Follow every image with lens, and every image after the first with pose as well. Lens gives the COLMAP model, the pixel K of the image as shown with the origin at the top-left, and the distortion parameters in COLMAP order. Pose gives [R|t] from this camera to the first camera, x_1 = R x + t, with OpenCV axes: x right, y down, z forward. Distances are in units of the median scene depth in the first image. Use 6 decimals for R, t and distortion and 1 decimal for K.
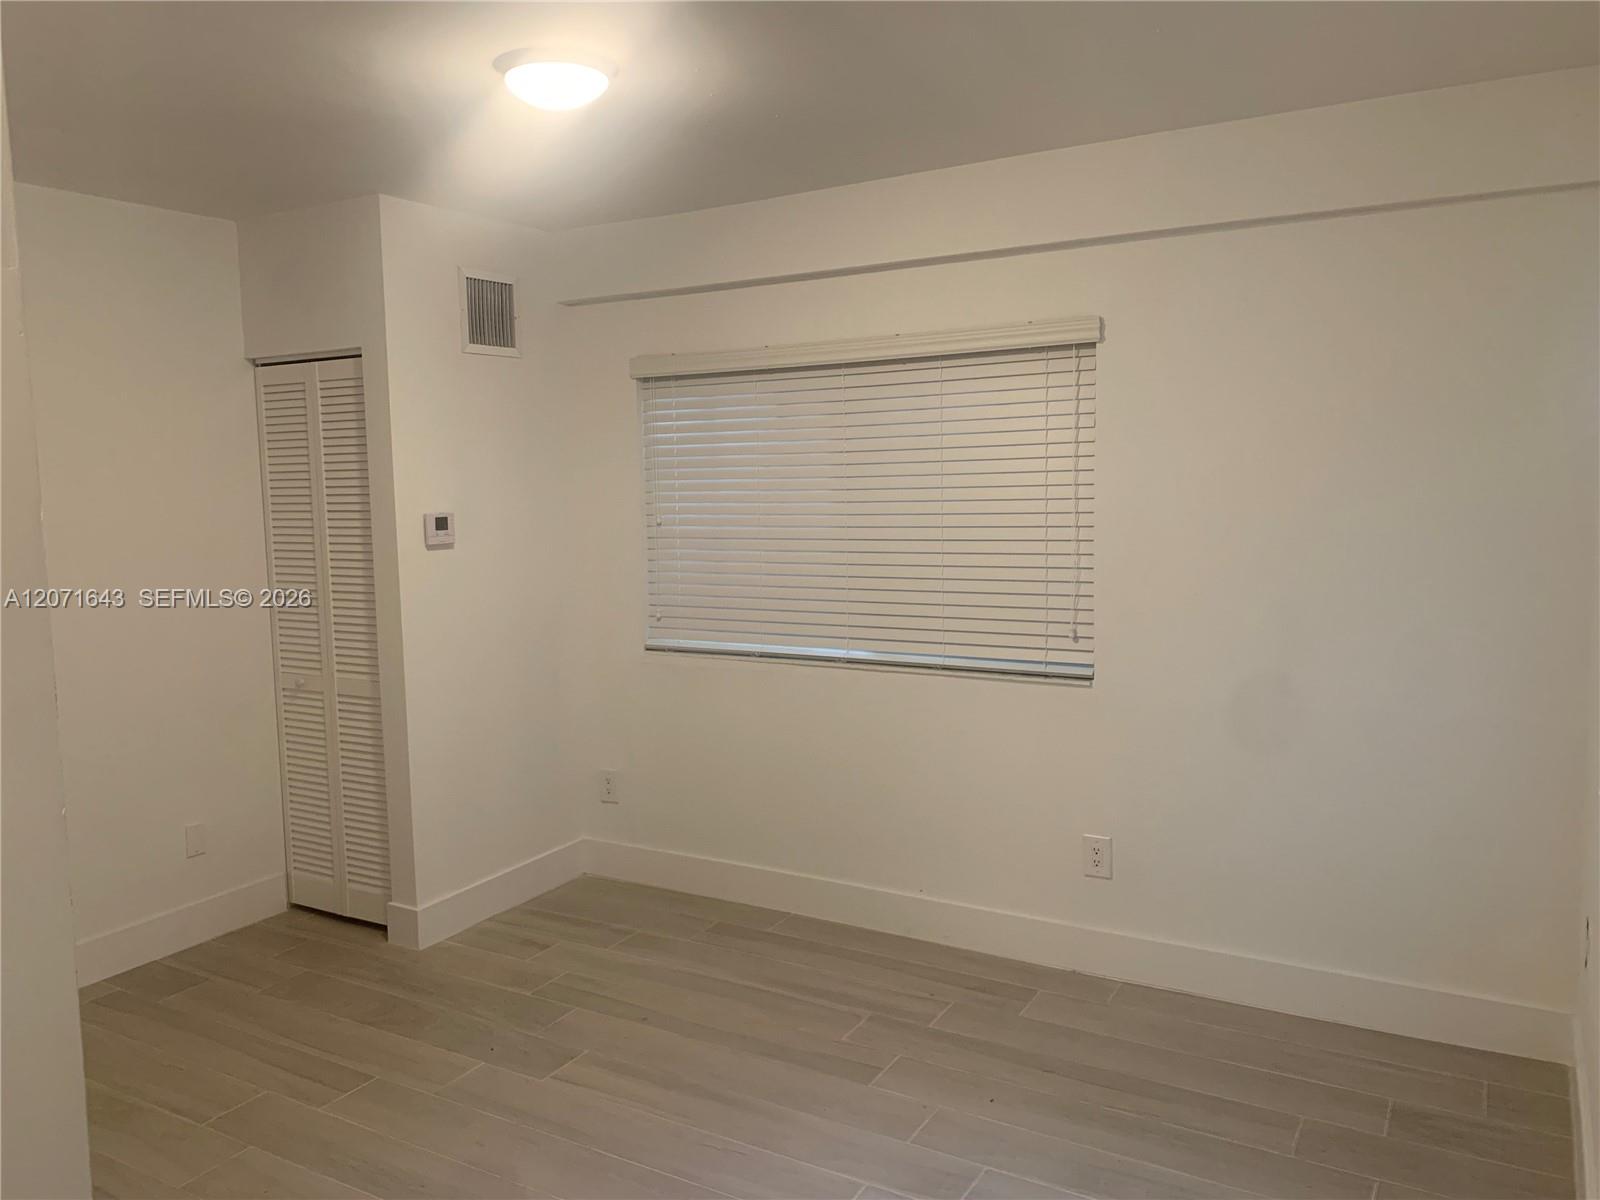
lens RADIAL K [[1214.3, 0, 784.6], [0, 1214.3, 593.8], [0, 0, 1]] dist [0.006207, -0.004314]
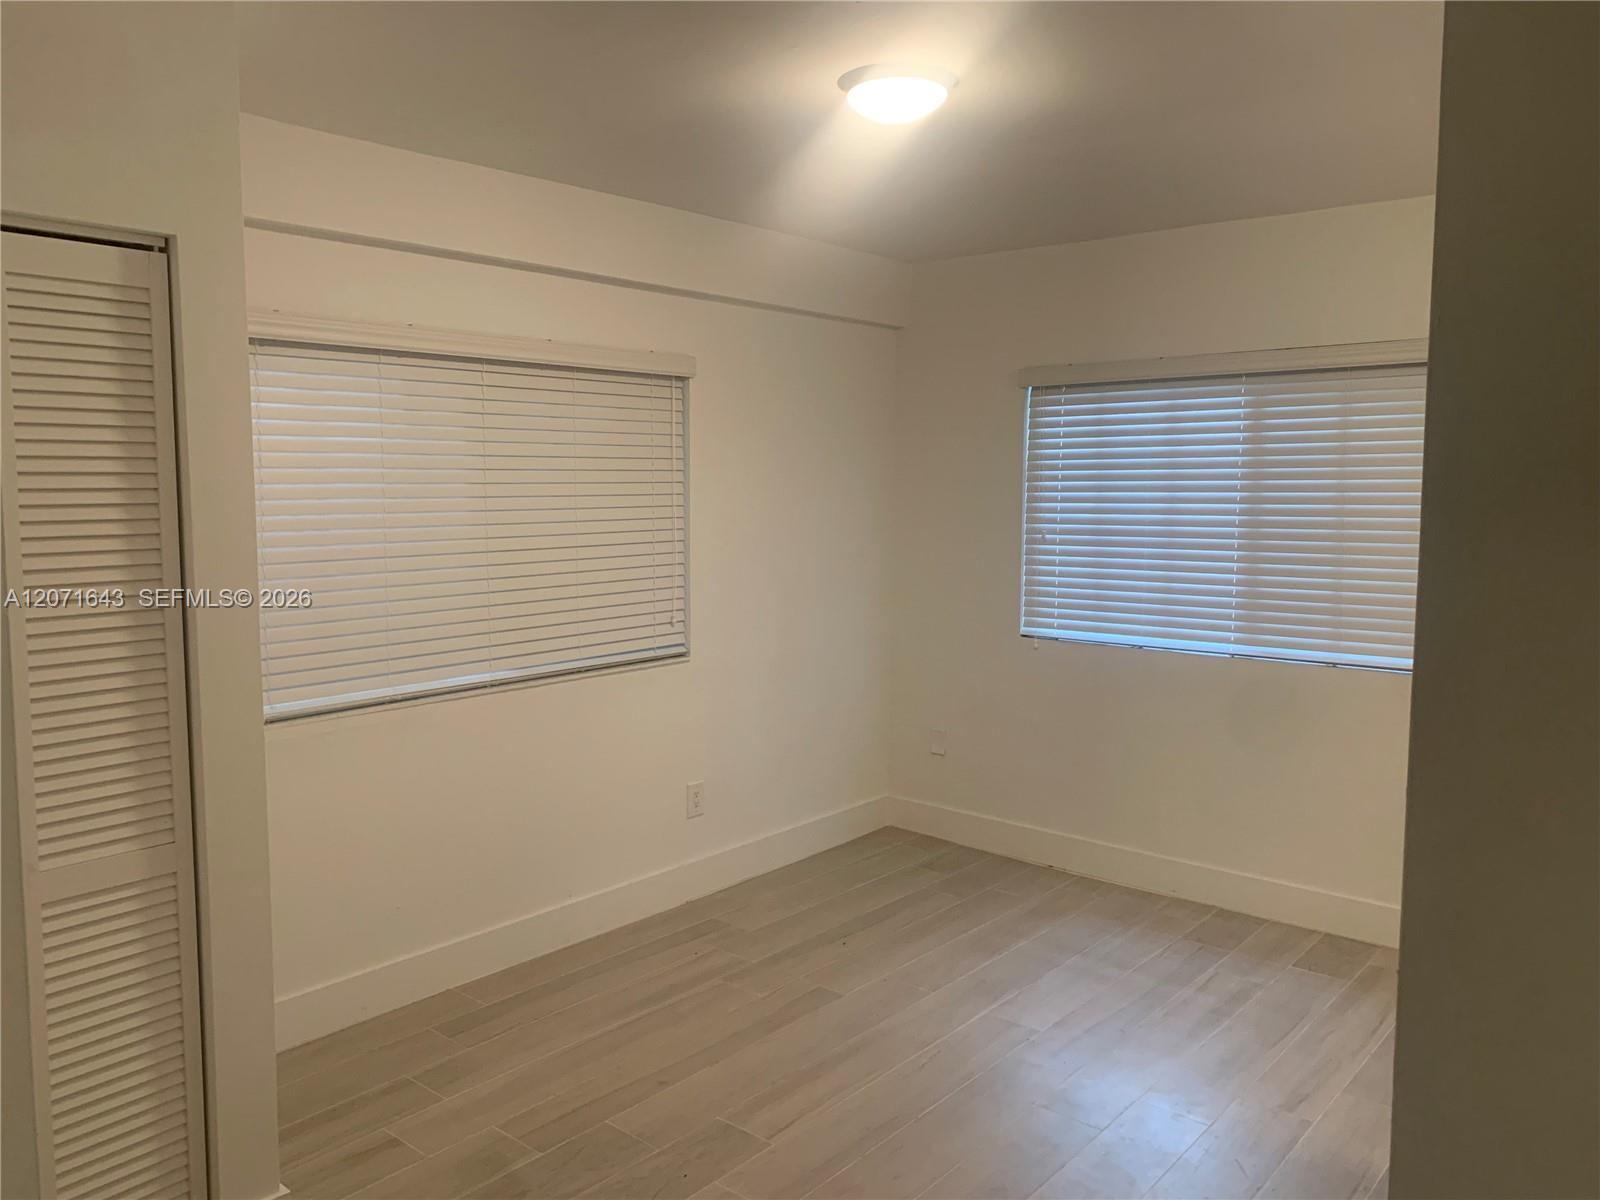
lens RADIAL K [[1214.3, 0, 784.6], [0, 1214.3, 593.8], [0, 0, 1]] dist [0.006207, -0.004314]
pose [[0.169953, -0.074418, 0.982638, -0.889900], [0.091796, 0.994004, 0.059402, -0.051742], [-0.981167, 0.080107, 0.175765, 0.671429]]
